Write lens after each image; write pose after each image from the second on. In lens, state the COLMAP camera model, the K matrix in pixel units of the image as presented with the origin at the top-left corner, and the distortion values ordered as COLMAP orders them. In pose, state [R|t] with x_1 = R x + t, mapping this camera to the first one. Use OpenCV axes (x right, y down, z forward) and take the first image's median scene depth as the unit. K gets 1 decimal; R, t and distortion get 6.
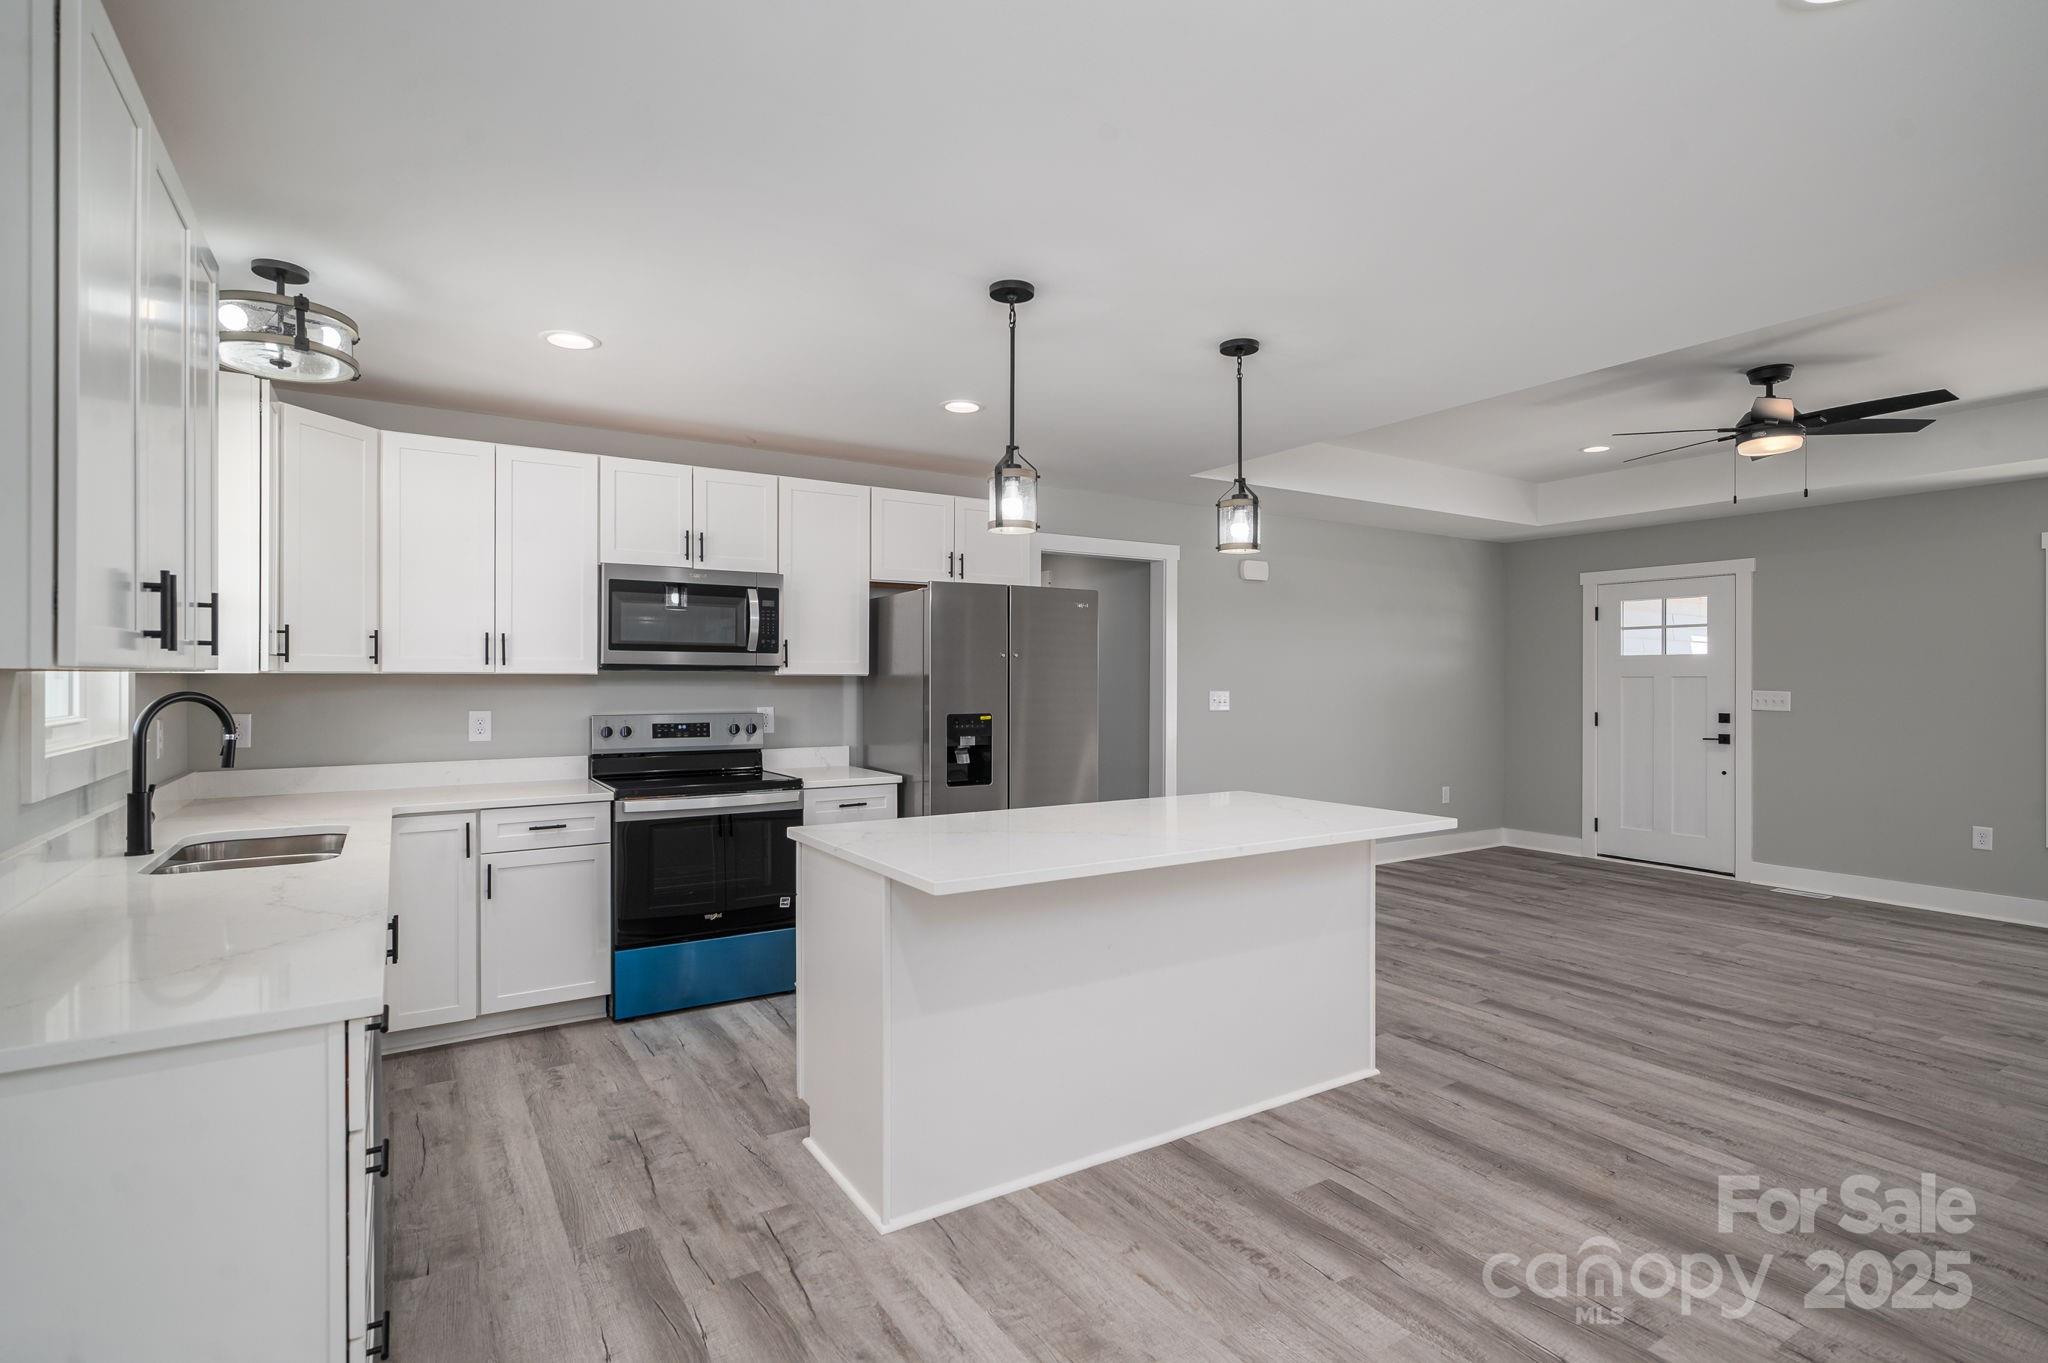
lens RADIAL K [[993.5, 0, 1043.0], [0, 993.5, 715.9], [0, 0, 1]] dist [-0.001004, -0.001704]
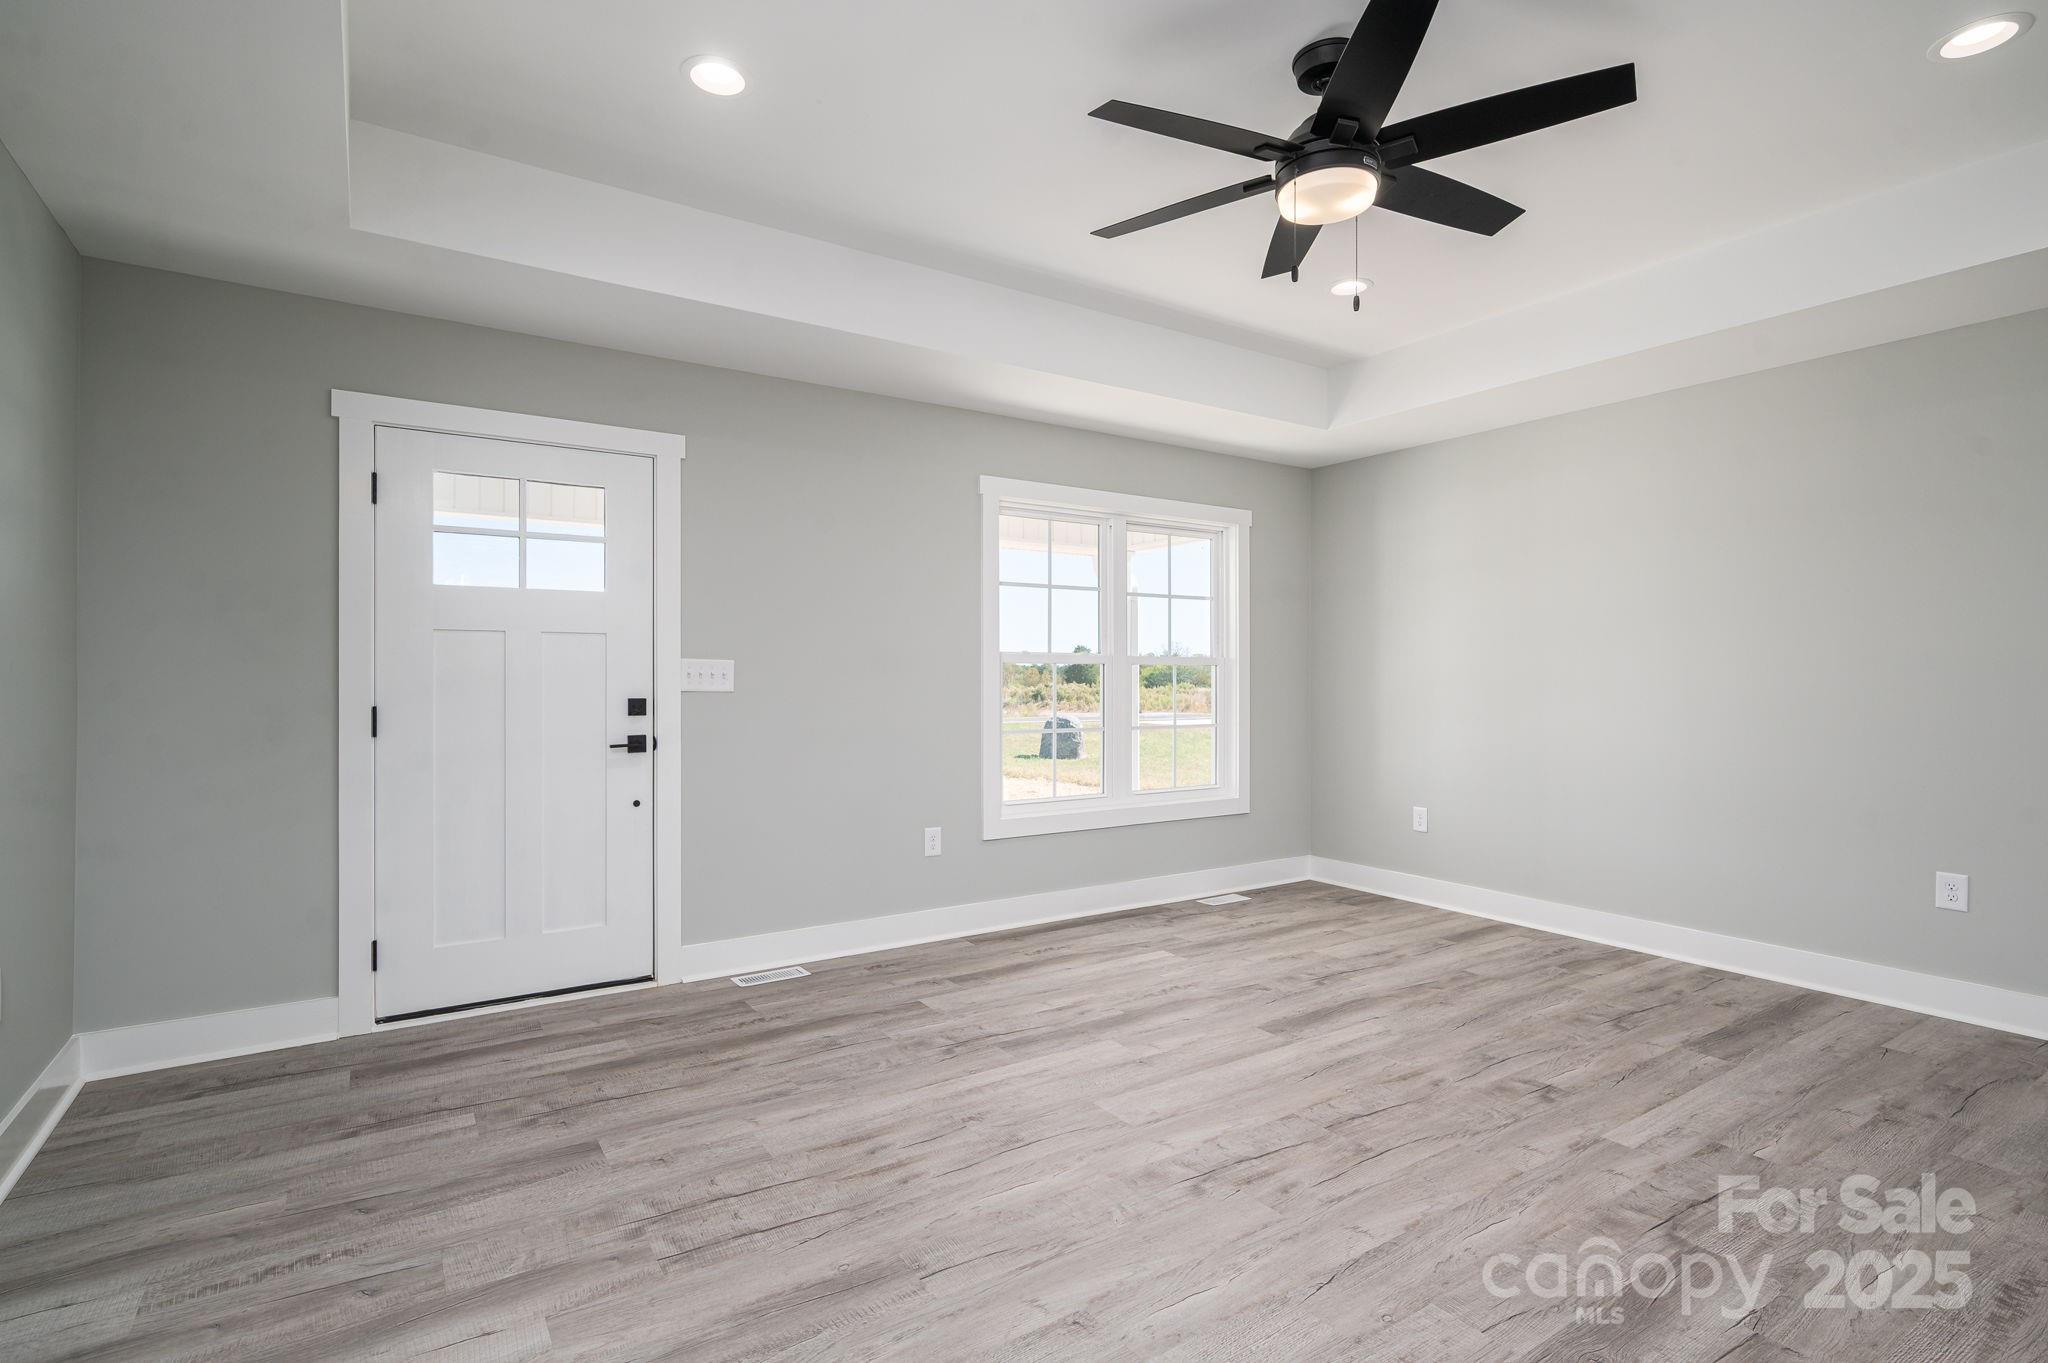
lens RADIAL K [[993.5, 0, 981.7], [0, 993.5, 667.5], [0, 0, 1]] dist [-0.001004, -0.001704]
pose [[0.006360, 0.003383, 0.999974, 0.181761], [0.036740, 0.999318, -0.003614, -0.016591], [-0.999305, 0.036762, 0.006232, 1.221160]]
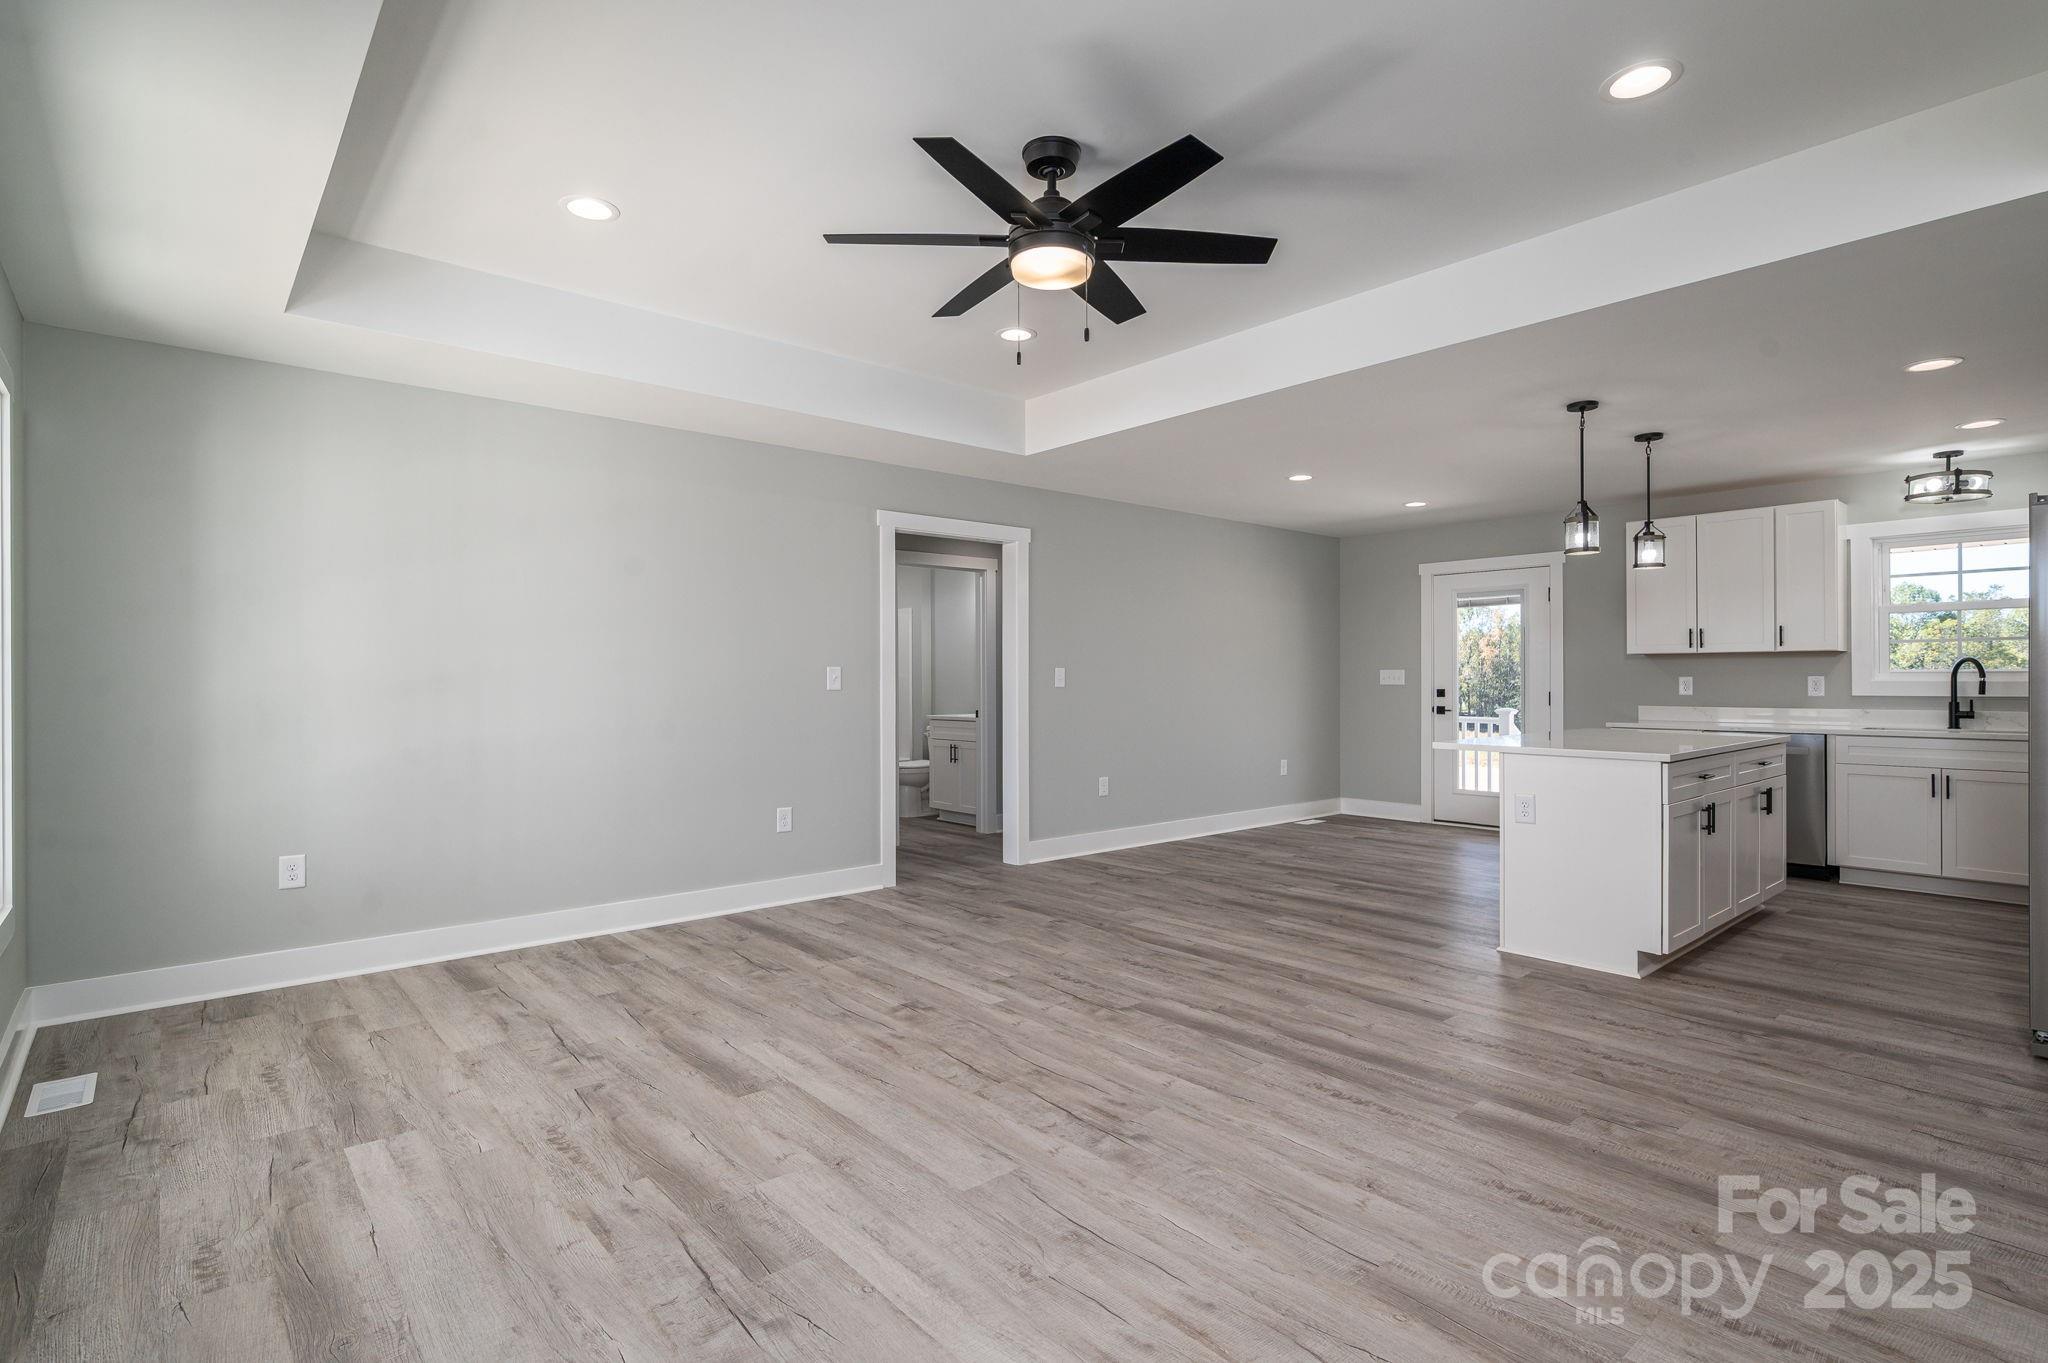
lens RADIAL K [[993.5, 0, 1067.9], [0, 993.5, 674.0], [0, 0, 1]] dist [-0.001004, -0.001704]
pose [[-0.985476, -0.001634, -0.169805, 0.861441], [-0.007459, 0.999405, 0.033671, -0.027369], [0.169649, 0.034449, -0.984902, 1.683382]]
